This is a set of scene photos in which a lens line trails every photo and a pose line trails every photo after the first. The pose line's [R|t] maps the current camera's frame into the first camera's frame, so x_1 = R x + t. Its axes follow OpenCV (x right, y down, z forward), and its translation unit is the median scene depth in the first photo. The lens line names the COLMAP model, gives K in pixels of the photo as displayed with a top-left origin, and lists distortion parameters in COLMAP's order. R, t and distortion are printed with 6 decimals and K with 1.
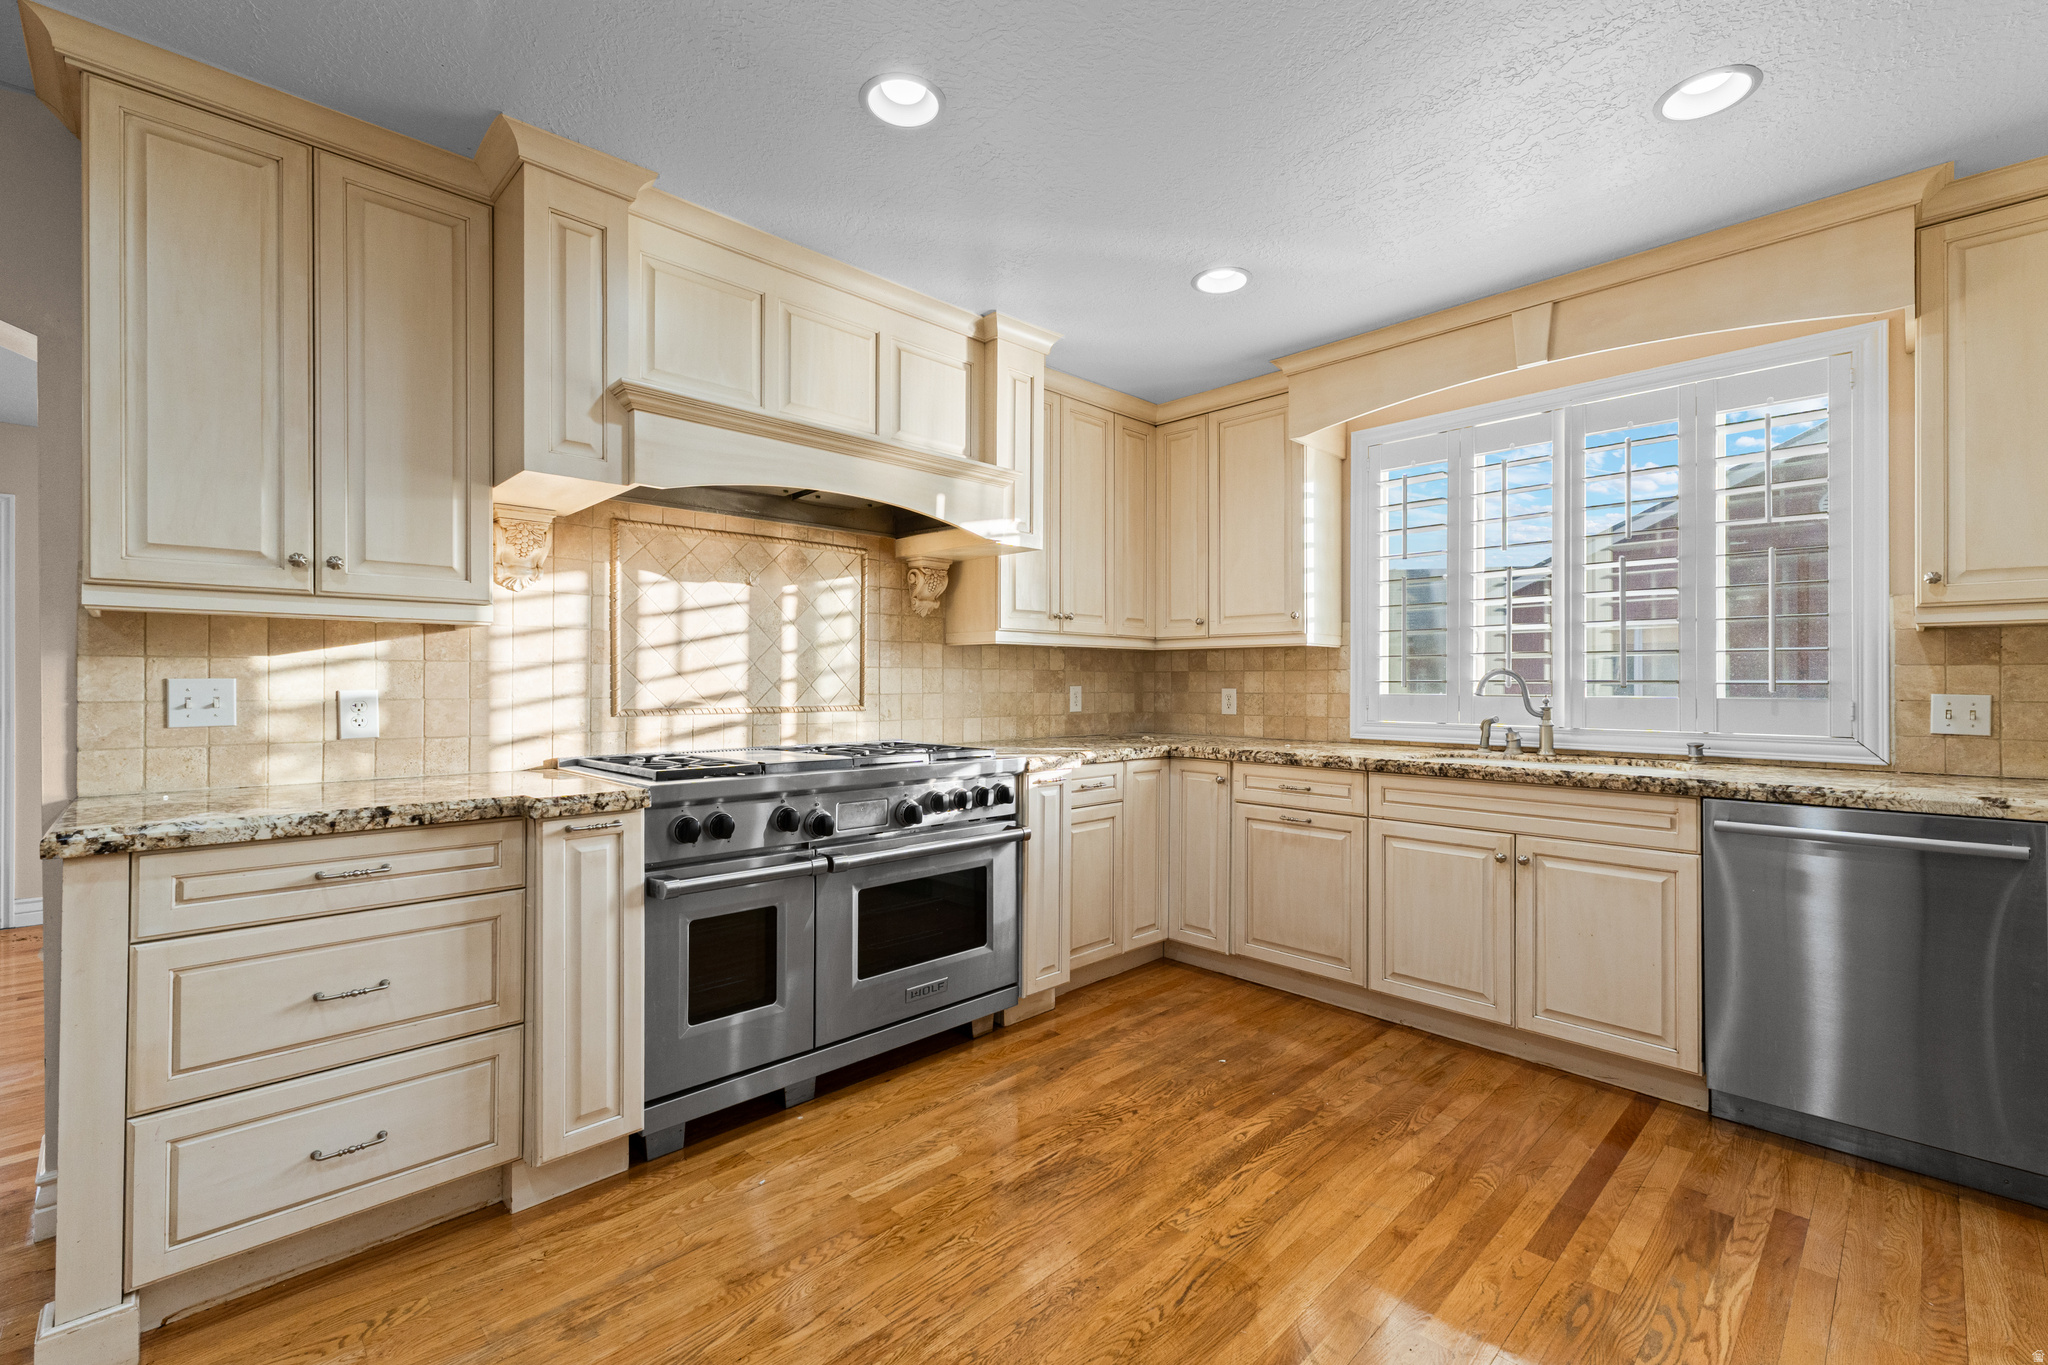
lens RADIAL K [[860.3, 0, 1015.9], [0, 860.3, 675.8], [0, 0, 1]] dist [0.002464, -0.000169]
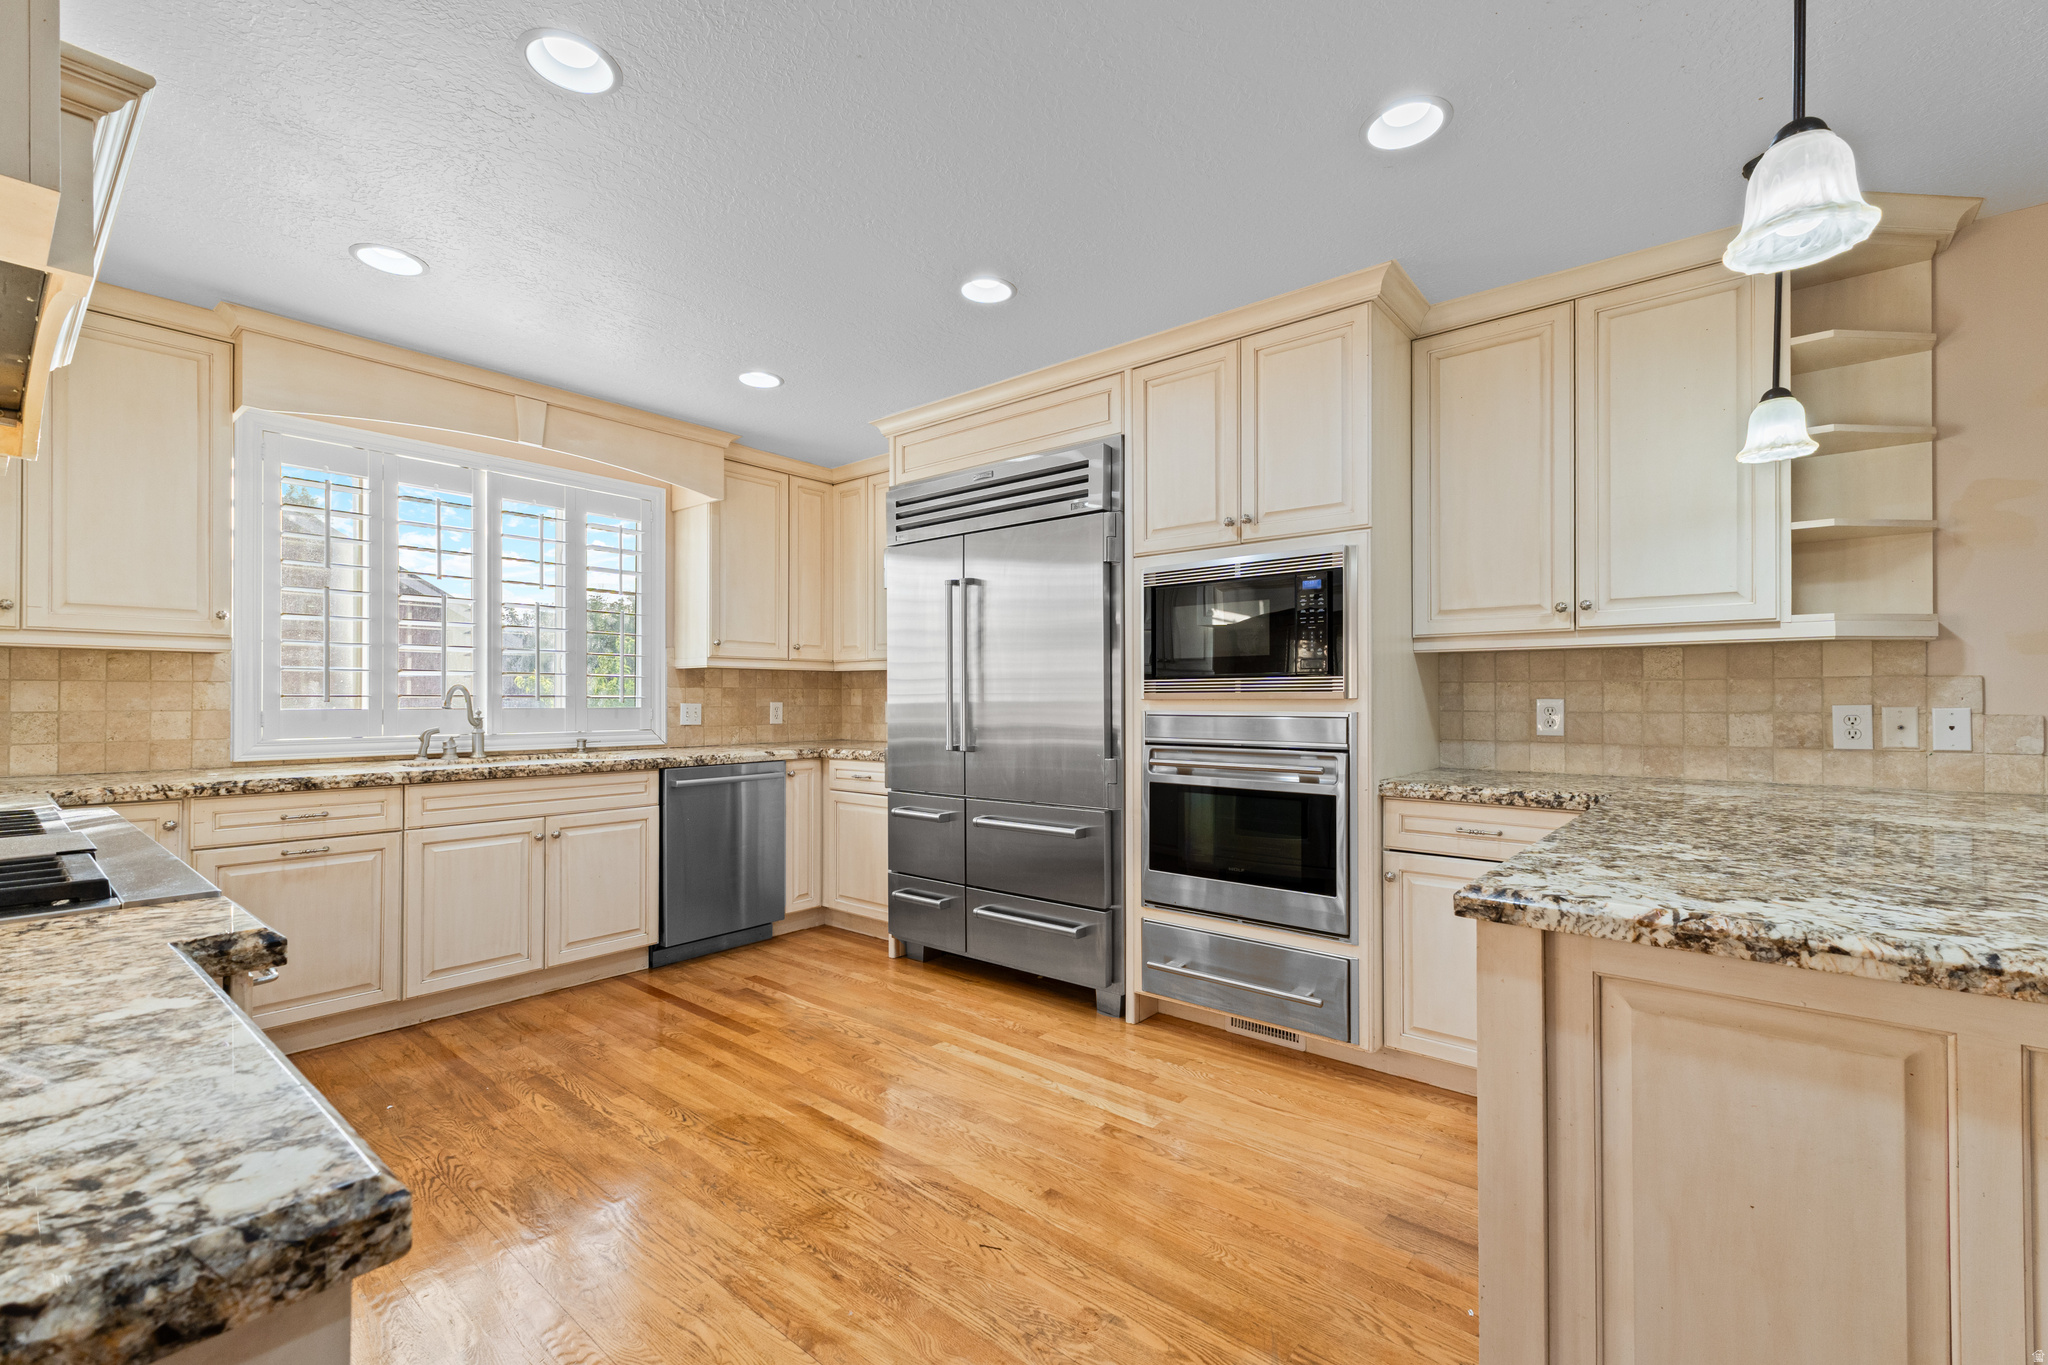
lens RADIAL K [[848.6, 0, 1022.2], [0, 848.6, 688.6], [0, 0, 1]] dist [0.005077, 0.000241]
pose [[-0.081448, 0.008732, 0.996639, -0.755159], [-0.009477, 0.999910, -0.009535, 0.000125], [-0.996633, -0.010221, -0.081358, 0.414942]]
